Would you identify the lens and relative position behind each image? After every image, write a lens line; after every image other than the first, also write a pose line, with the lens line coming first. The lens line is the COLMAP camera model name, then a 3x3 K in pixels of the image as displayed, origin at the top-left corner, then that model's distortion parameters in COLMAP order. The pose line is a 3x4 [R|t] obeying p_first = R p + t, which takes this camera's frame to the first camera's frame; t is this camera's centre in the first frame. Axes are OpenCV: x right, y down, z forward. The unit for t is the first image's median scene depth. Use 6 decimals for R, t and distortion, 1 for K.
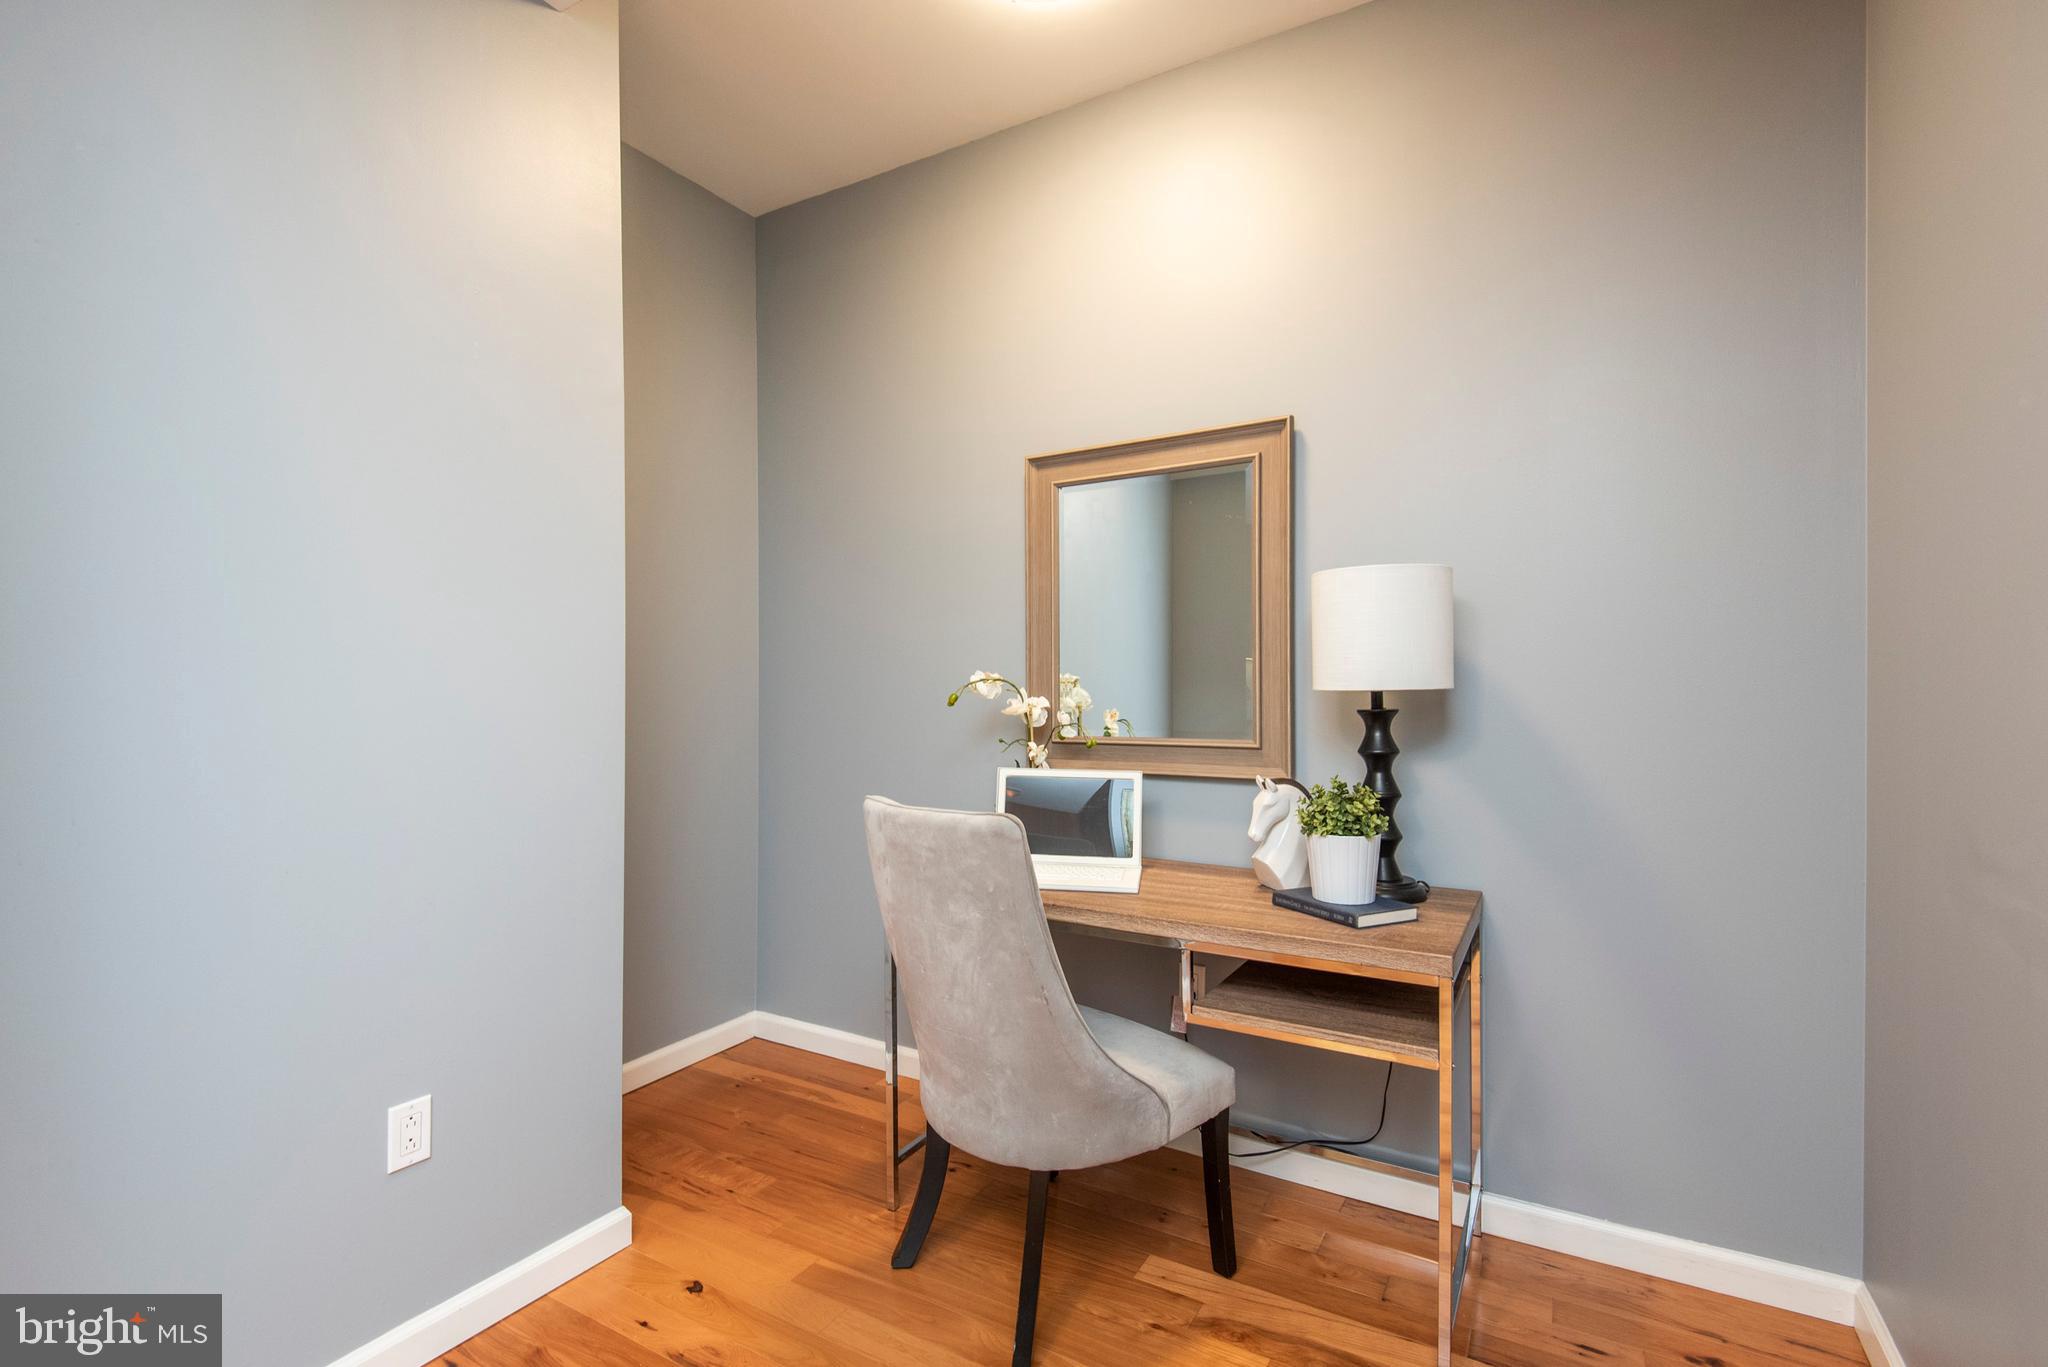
lens RADIAL K [[948.9, 0, 1067.7], [0, 948.9, 685.4], [0, 0, 1]] dist [0.026511, -0.018062]
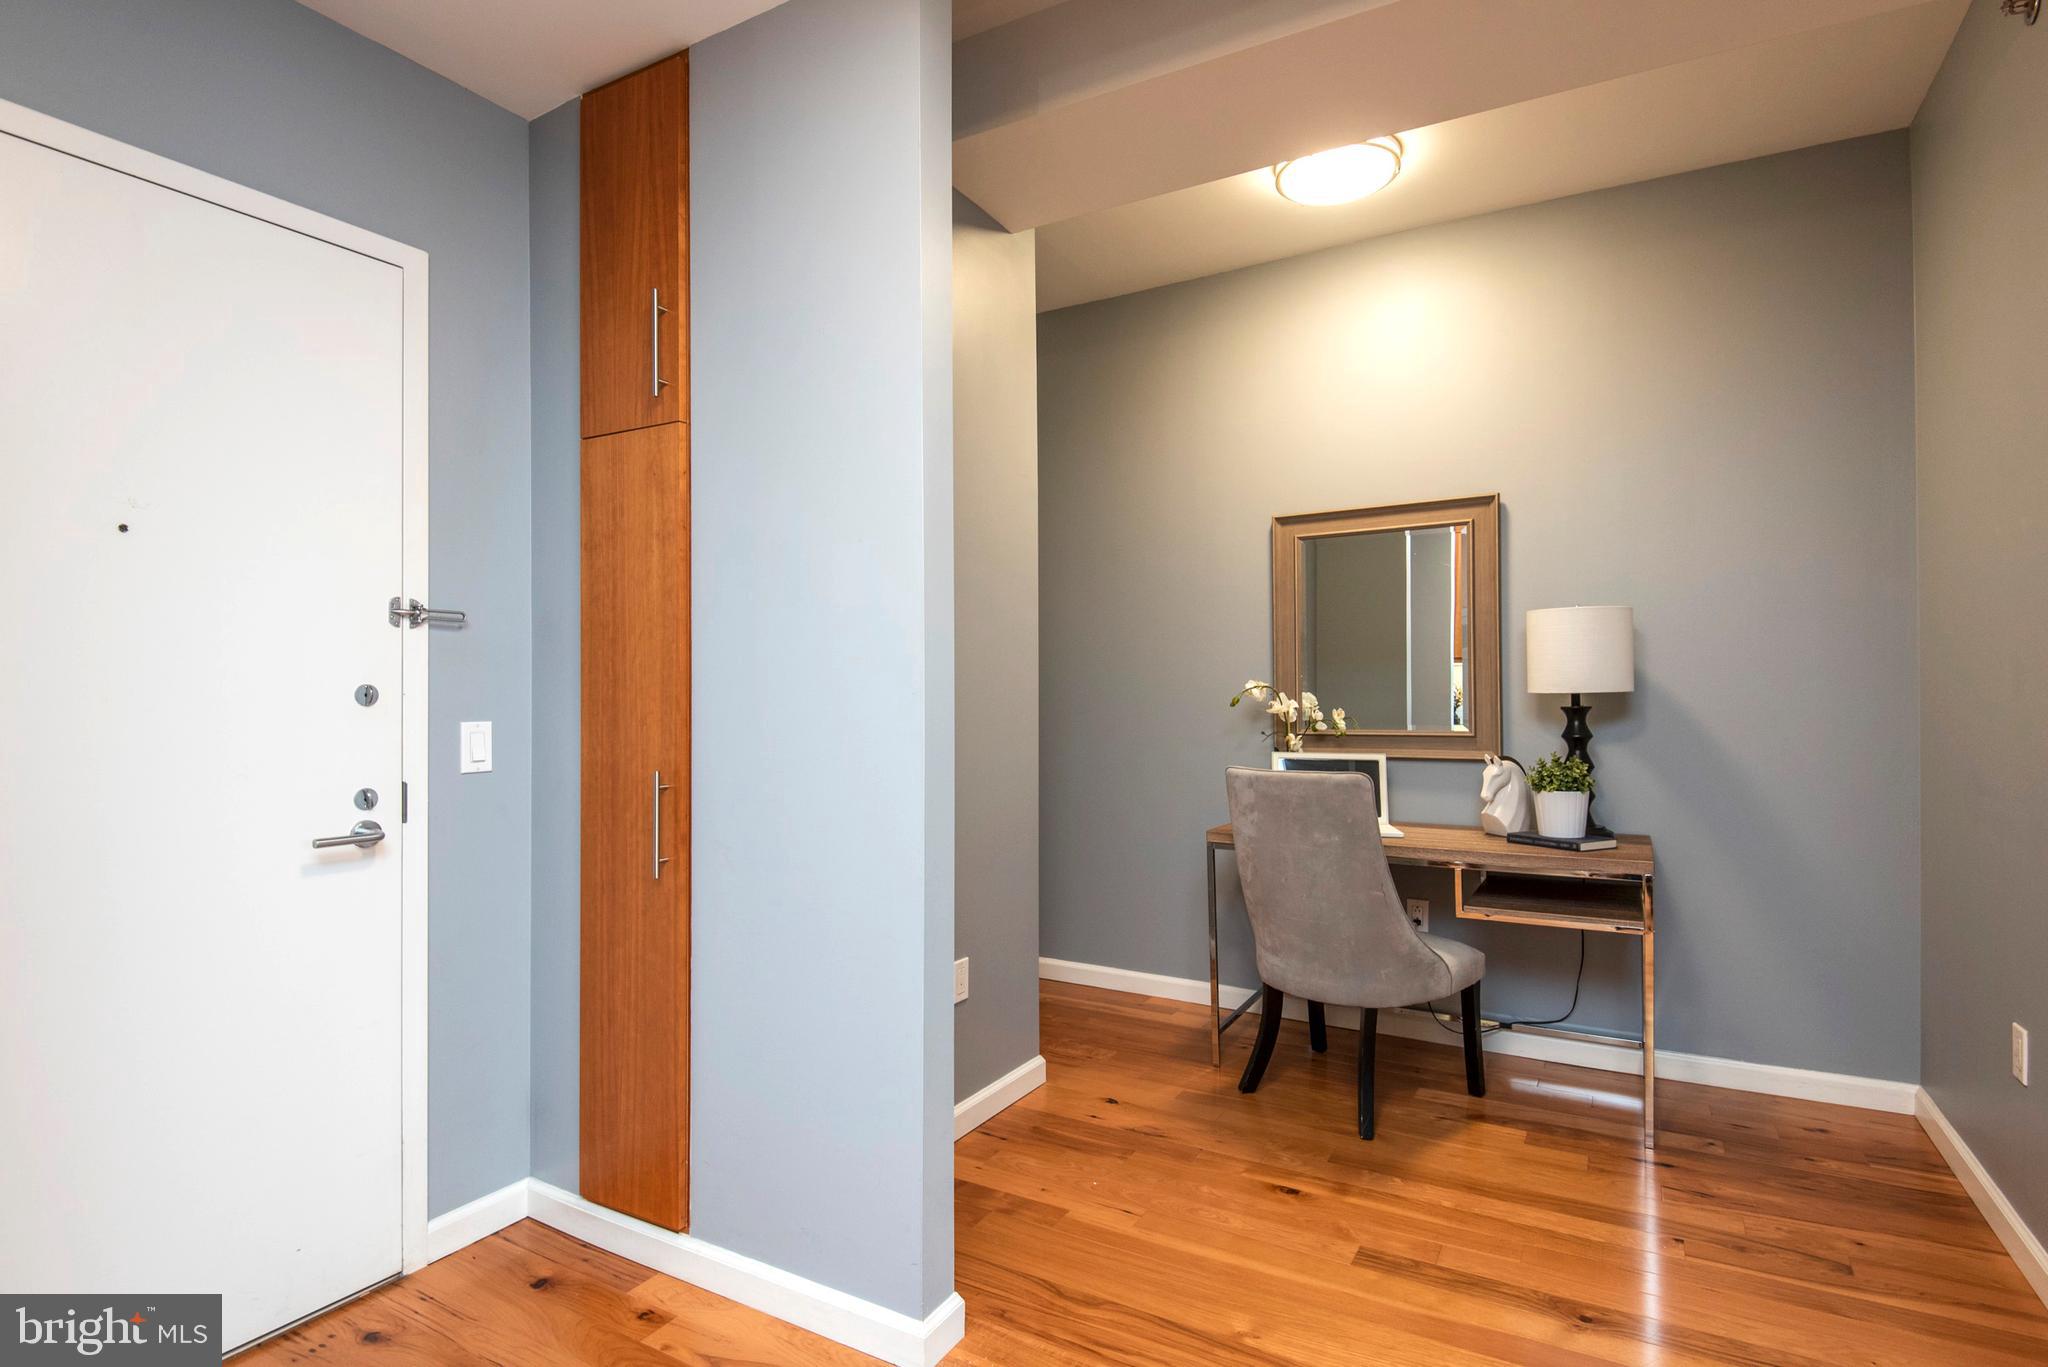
lens RADIAL K [[1004.3, 0, 1070.7], [0, 1004.3, 687.9], [0, 0, 1]] dist [0.013348, -0.011240]
pose [[0.999866, -0.000323, -0.016376, -0.405674], [0.000199, 0.999971, -0.007594, 0.008061], [0.016378, 0.007590, 0.999837, -0.517614]]
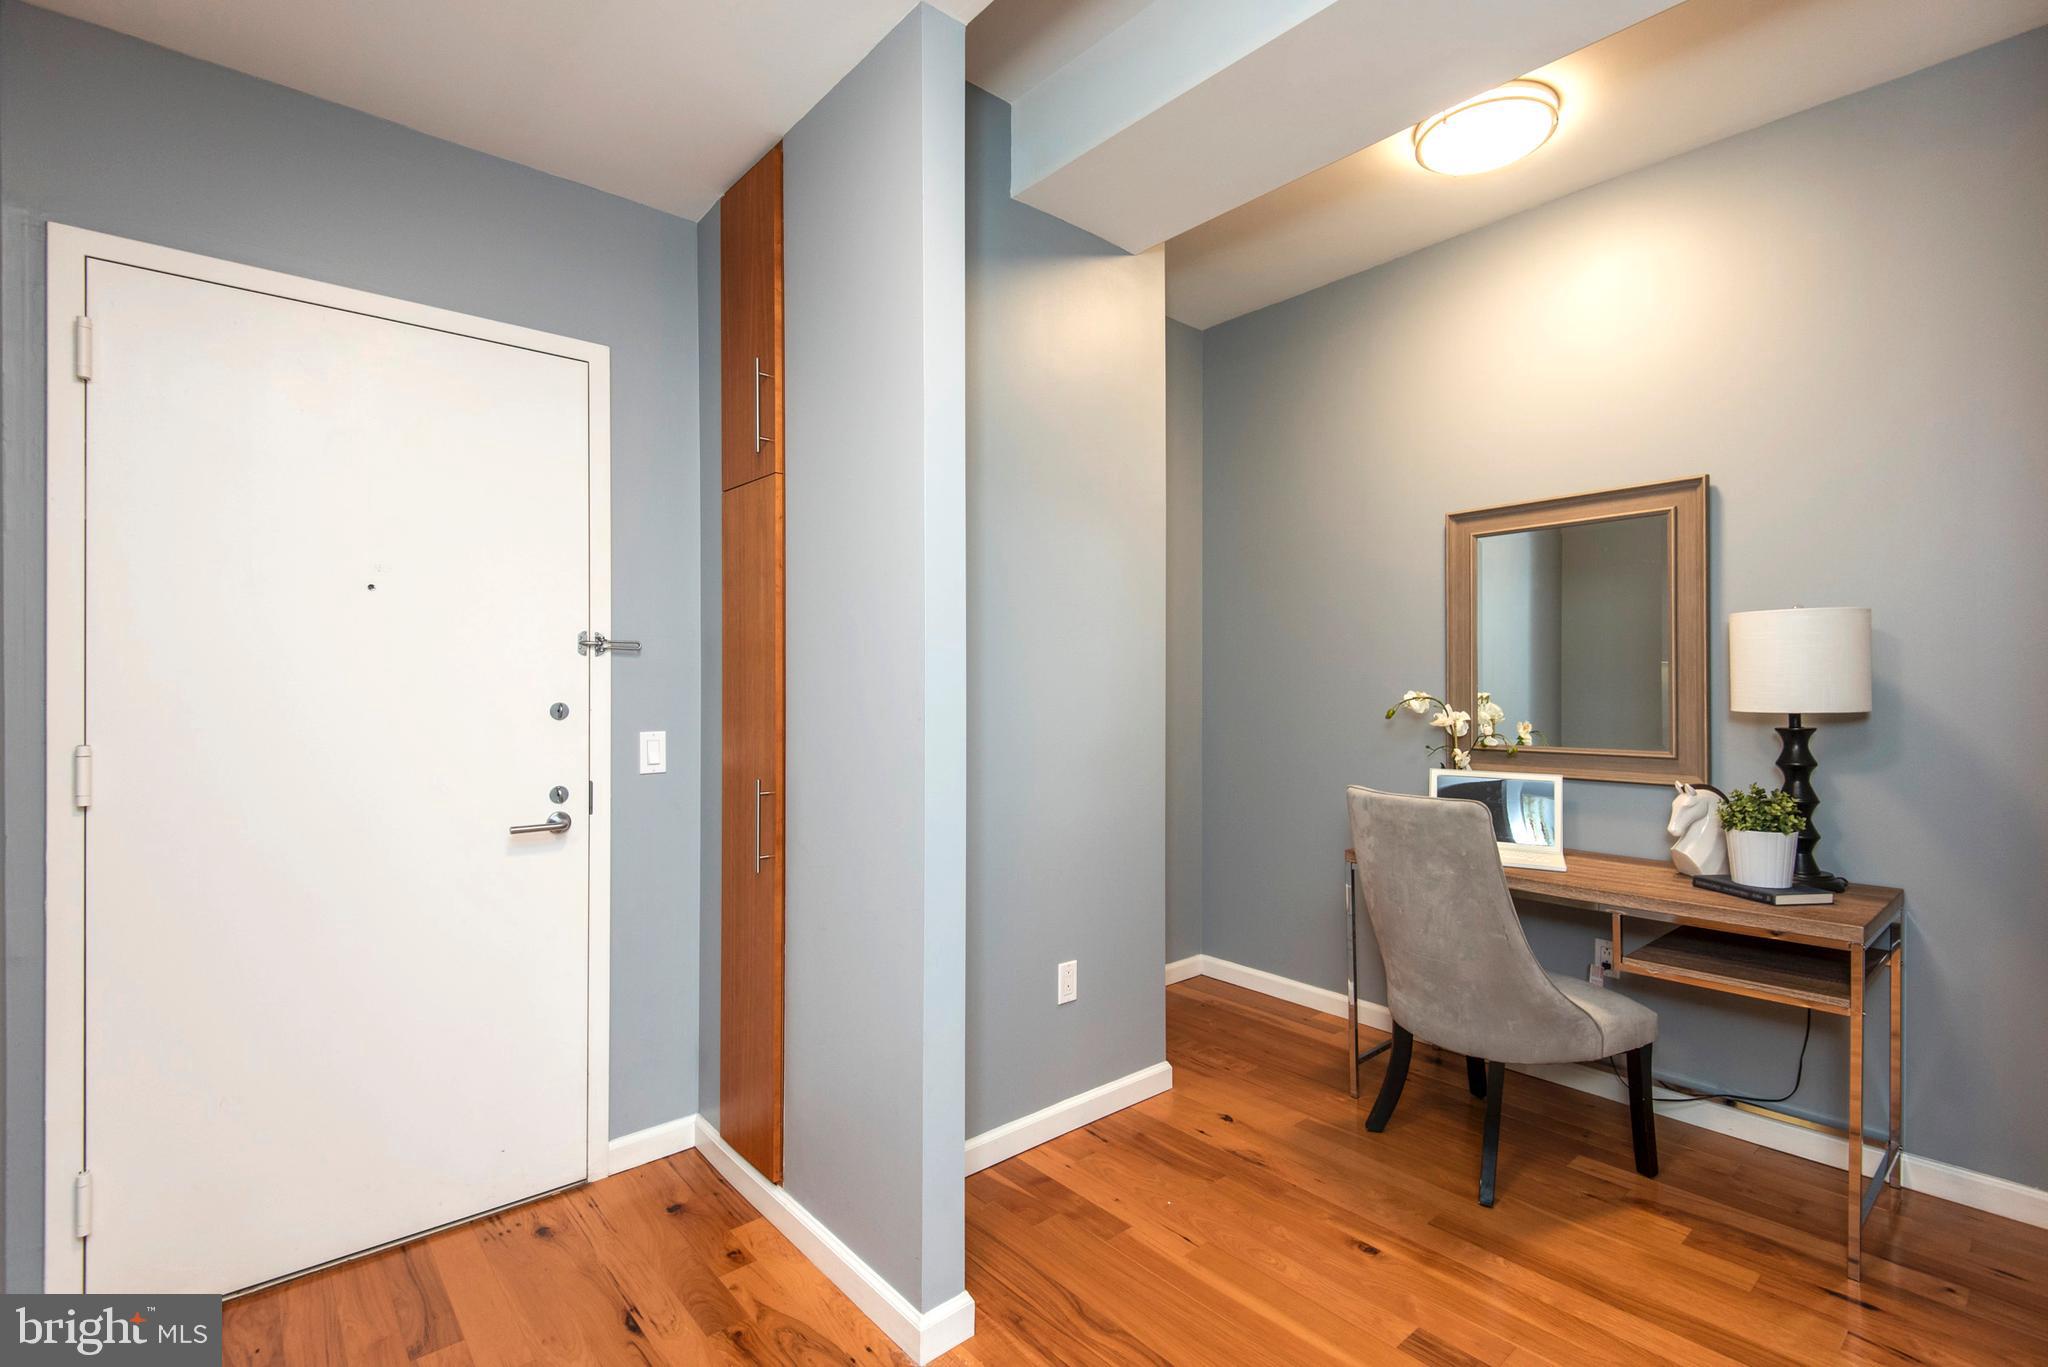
lens RADIAL K [[948.9, 0, 1060.4], [0, 948.9, 683.8], [0, 0, 1]] dist [0.026511, -0.018062]
pose [[0.942095, 0.001997, -0.335341, -0.136007], [-0.002574, 0.999996, -0.001277, -0.026978], [0.335337, 0.002066, 0.942096, -0.427711]]
